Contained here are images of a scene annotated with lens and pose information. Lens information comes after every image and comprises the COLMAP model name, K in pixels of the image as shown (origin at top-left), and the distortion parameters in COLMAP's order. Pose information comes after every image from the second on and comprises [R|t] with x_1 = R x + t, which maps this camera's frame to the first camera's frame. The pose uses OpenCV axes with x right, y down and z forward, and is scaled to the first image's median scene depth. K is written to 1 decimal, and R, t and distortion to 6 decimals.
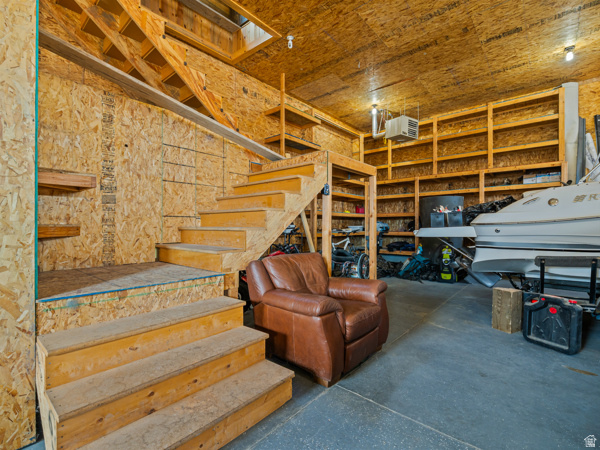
lens RADIAL K [[286.7, 0, 299.7], [0, 286.7, 227.2], [0, 0, 1]] dist [-0.002830, -0.000080]
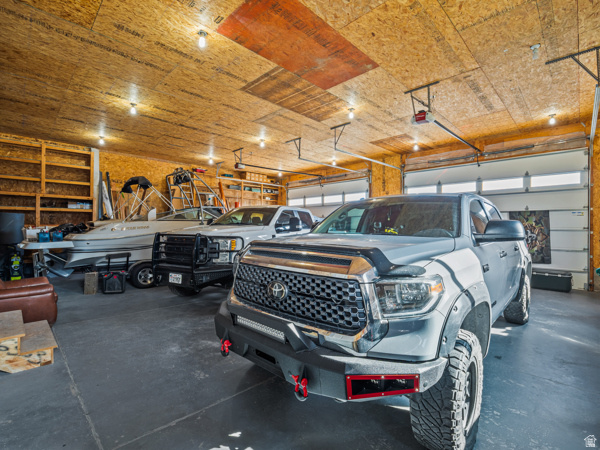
lens RADIAL K [[286.7, 0, 299.7], [0, 286.7, 227.2], [0, 0, 1]] dist [-0.002830, -0.000080]
pose [[0.080899, 0.006635, 0.996700, -0.620109], [-0.007274, 0.999955, -0.006066, -0.053434], [-0.996696, -0.006759, 0.080944, -0.321034]]
